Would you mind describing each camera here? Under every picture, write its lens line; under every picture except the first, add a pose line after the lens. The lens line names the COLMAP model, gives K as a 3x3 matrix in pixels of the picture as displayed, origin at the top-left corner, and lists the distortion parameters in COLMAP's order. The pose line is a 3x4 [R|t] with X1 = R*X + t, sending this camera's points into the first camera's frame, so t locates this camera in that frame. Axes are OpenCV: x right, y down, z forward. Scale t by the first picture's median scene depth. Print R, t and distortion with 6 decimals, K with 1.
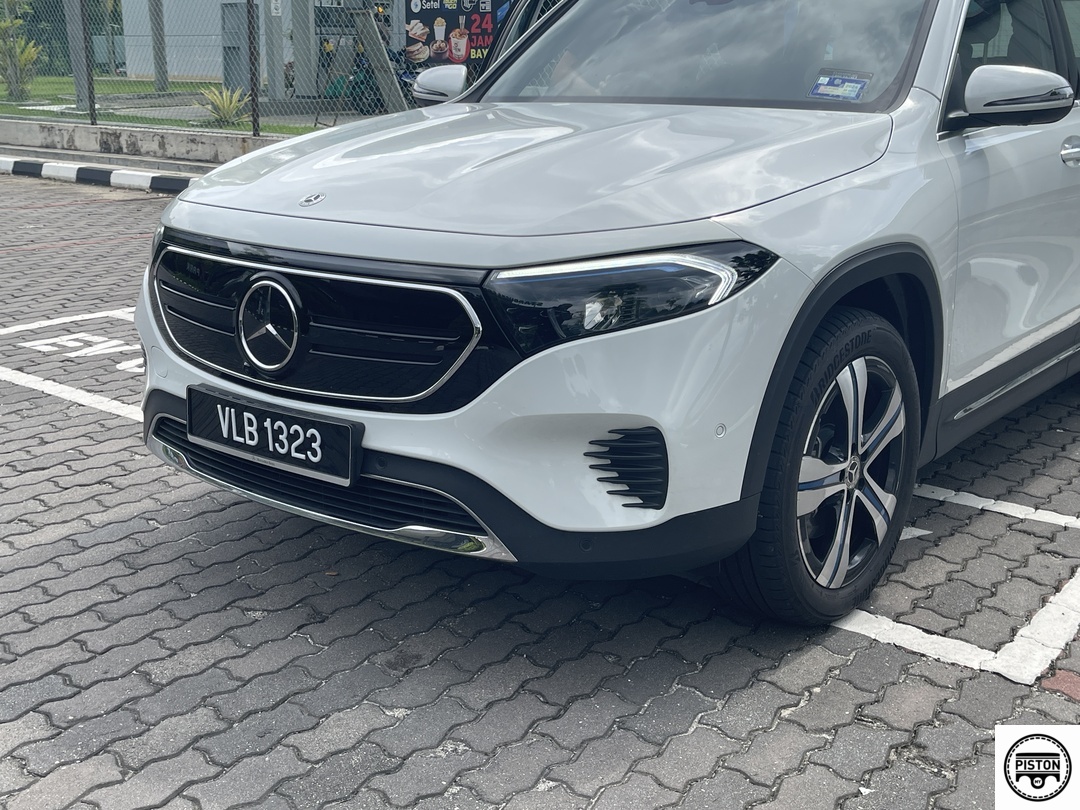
lens RADIAL K [[1271.2, 0, 523.3], [0, 1271.2, 365.4], [0, 0, 1]] dist [0.124379, -0.339537]
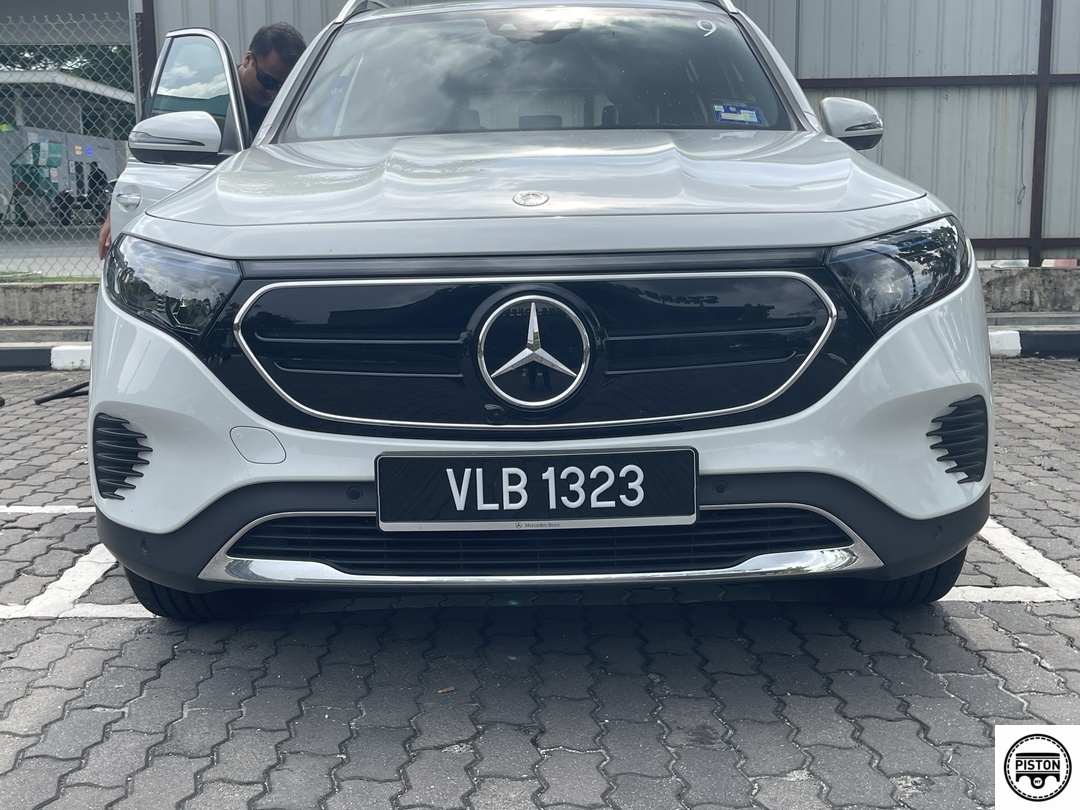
lens RADIAL K [[1271.2, 0, 523.3], [0, 1271.2, 365.4], [0, 0, 1]] dist [0.124379, -0.339537]
pose [[0.783047, -0.096211, 0.614476, -0.690817], [0.164244, 0.984880, -0.055094, 0.019952], [-0.599885, 0.144065, 0.787009, 0.378030]]
